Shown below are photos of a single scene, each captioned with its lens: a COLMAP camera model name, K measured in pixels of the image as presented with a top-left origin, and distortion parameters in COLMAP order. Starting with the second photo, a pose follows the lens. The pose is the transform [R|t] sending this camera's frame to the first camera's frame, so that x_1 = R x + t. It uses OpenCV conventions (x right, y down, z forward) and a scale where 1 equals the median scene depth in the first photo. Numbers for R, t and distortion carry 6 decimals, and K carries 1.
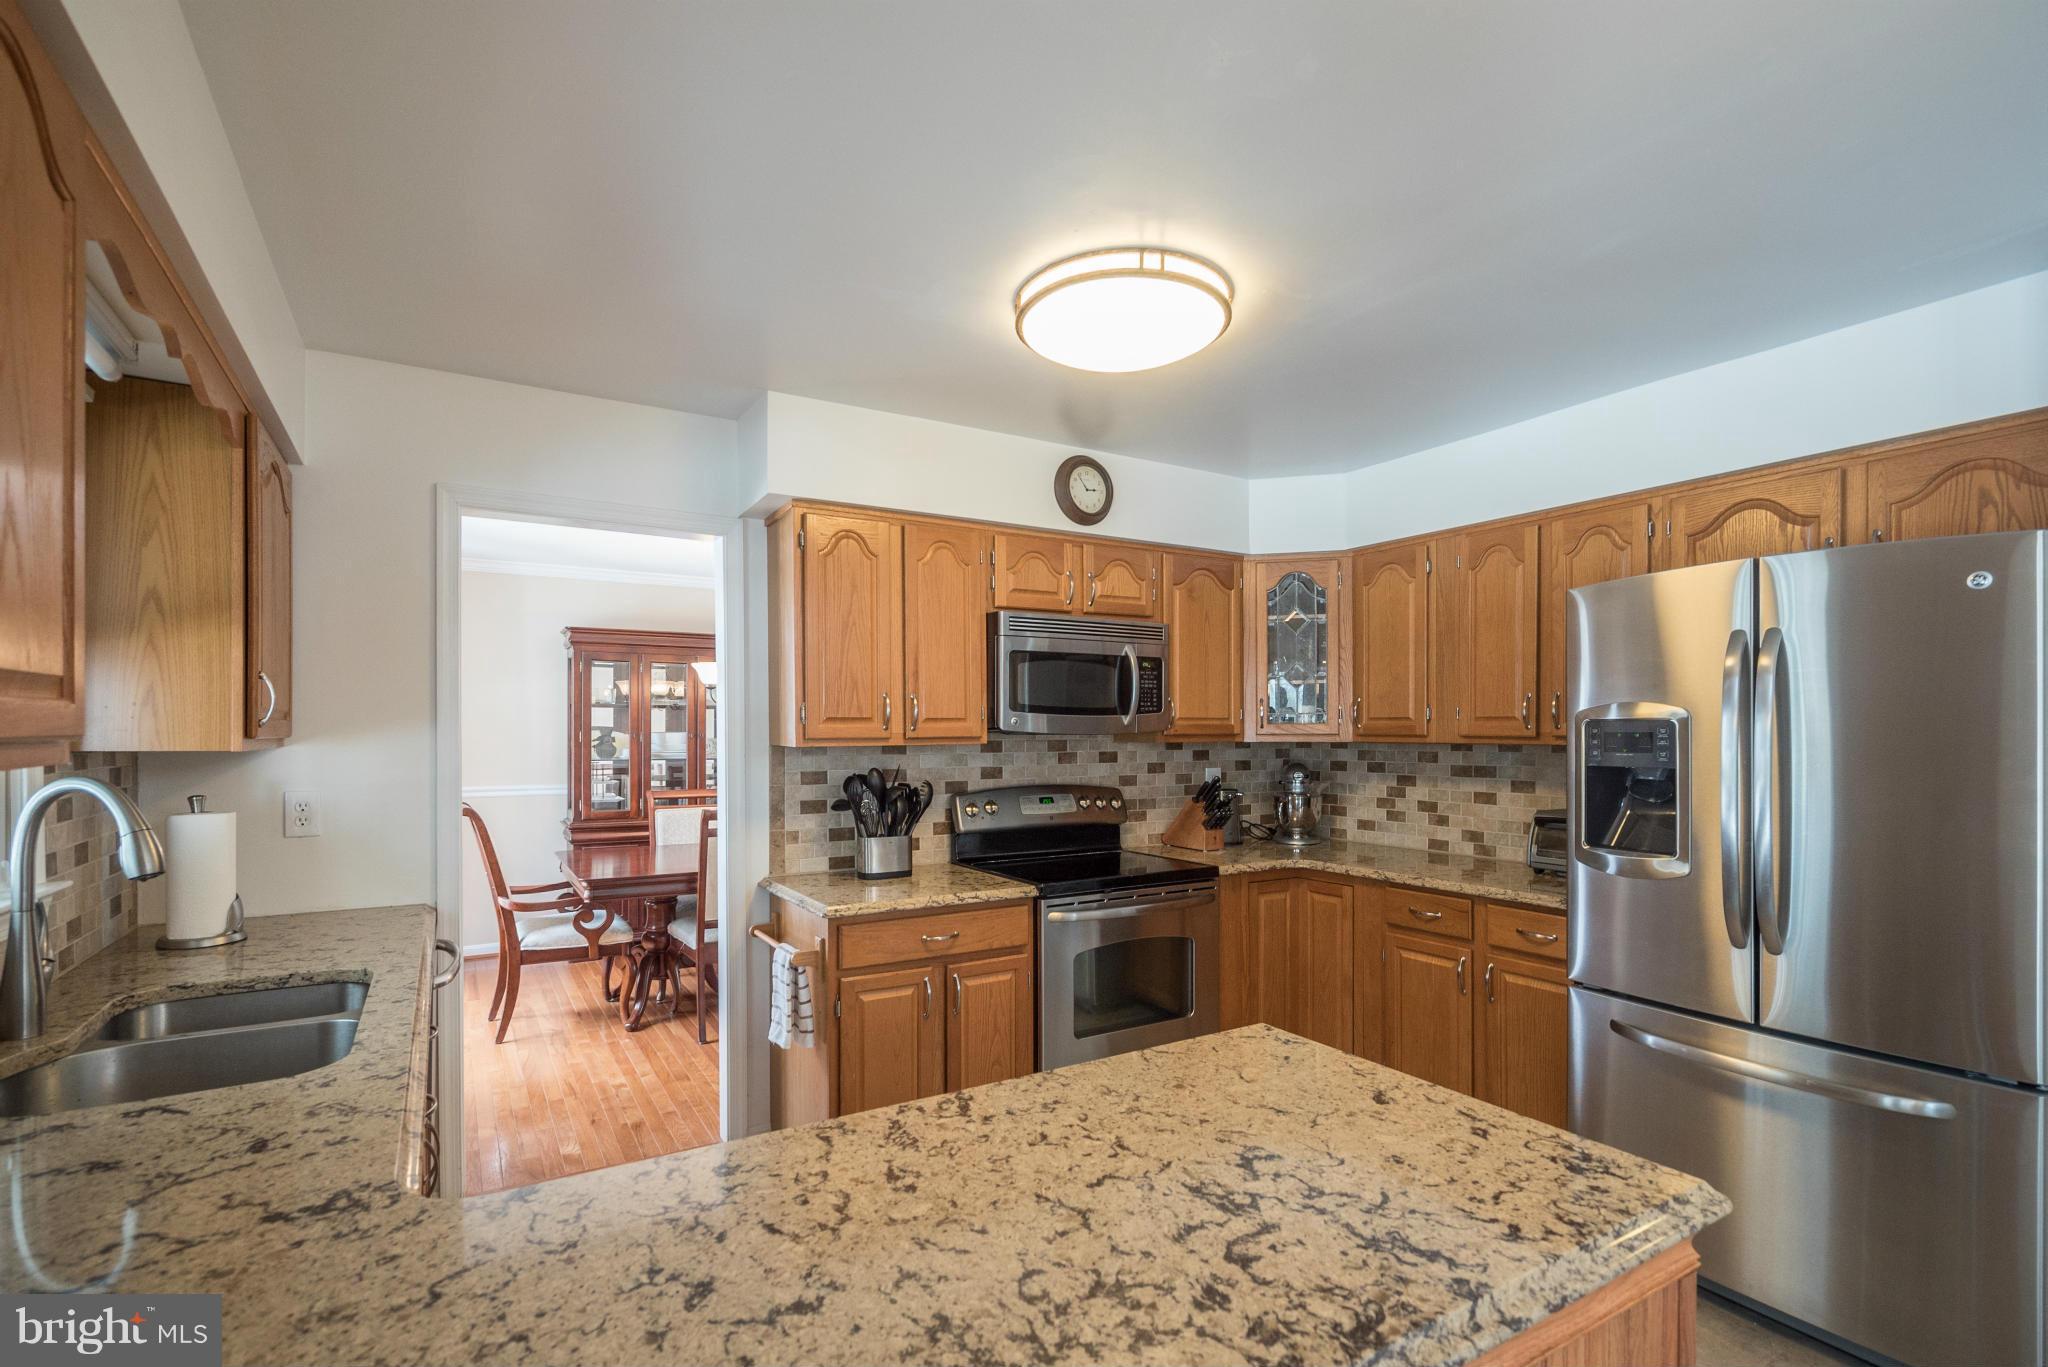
lens RADIAL K [[956.6, 0, 1024.4], [0, 956.6, 727.9], [0, 0, 1]] dist [-0.001464, 0.000425]
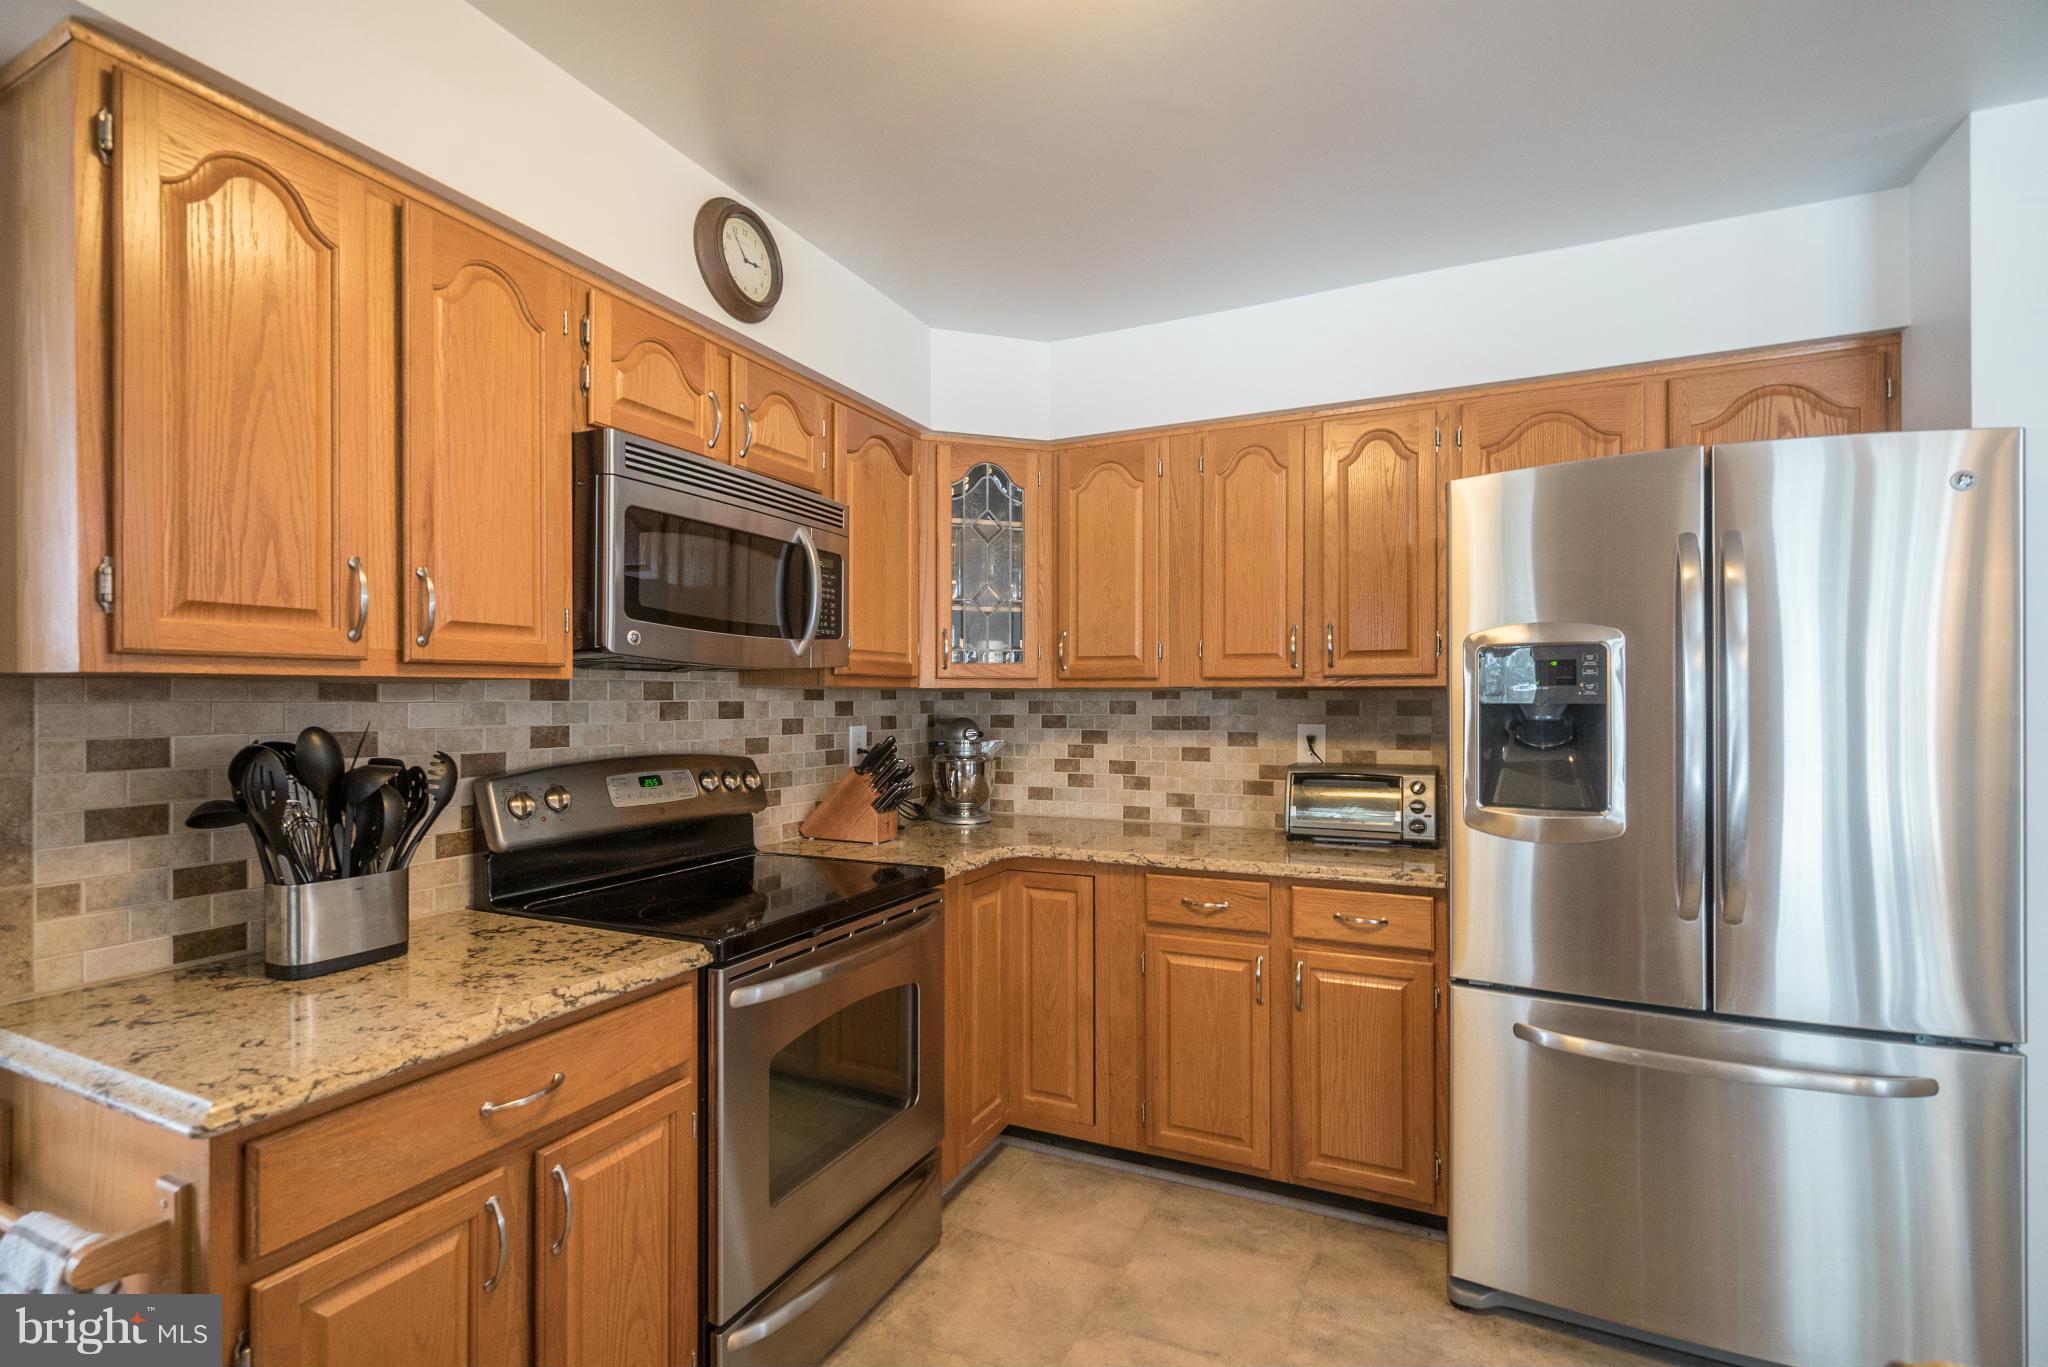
lens RADIAL K [[942.8, 0, 1024.3], [0, 942.8, 692.6], [0, 0, 1]] dist [-0.001777, 0.000678]
pose [[0.835907, 0.004072, 0.548856, -0.109444], [-0.000395, 0.999977, -0.006818, 0.025741], [-0.548871, 0.005482, 0.835889, 0.403076]]
